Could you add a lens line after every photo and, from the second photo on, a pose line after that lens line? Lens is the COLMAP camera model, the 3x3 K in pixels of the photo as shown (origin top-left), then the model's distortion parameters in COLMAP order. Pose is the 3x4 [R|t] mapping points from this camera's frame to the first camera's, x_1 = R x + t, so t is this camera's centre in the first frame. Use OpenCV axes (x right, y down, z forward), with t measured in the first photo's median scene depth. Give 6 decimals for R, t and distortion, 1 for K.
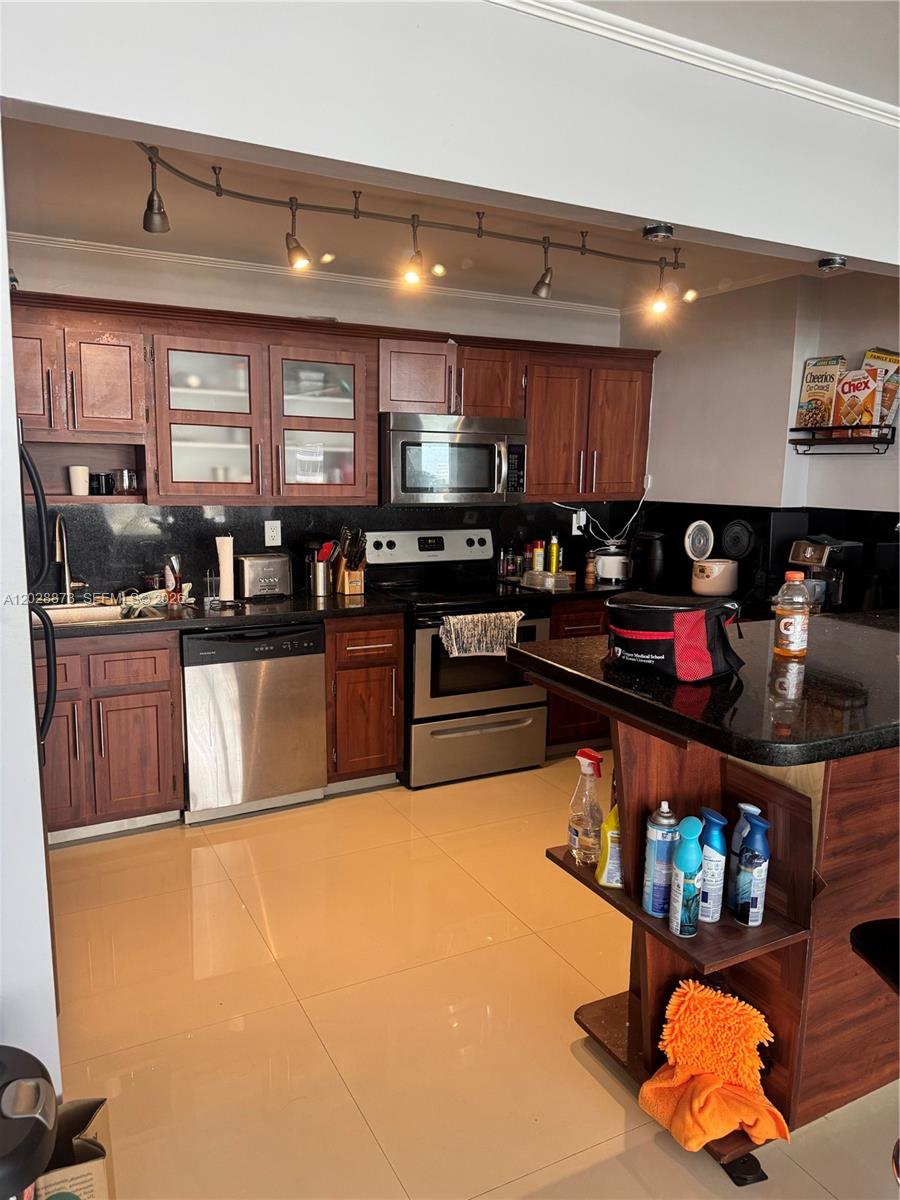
lens RADIAL K [[847.8, 0, 439.5], [0, 847.8, 604.1], [0, 0, 1]] dist [0.075039, -0.120884]
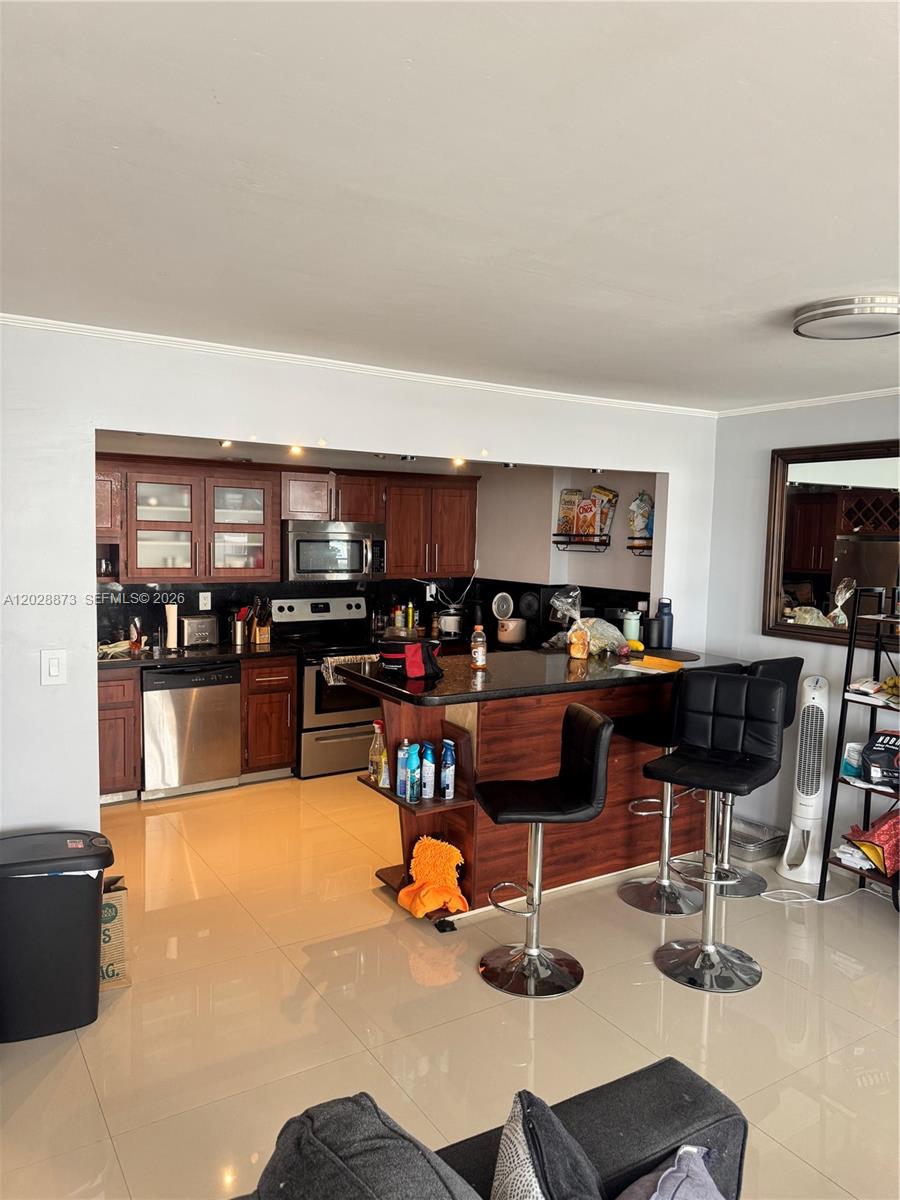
lens RADIAL K [[847.8, 0, 461.8], [0, 847.8, 594.7], [0, 0, 1]] dist [0.075039, -0.120884]
pose [[0.994450, 0.000210, 0.105206, 0.091956], [0.008154, 0.996836, -0.079063, 0.025248], [-0.104890, 0.079482, 0.991303, -0.522298]]
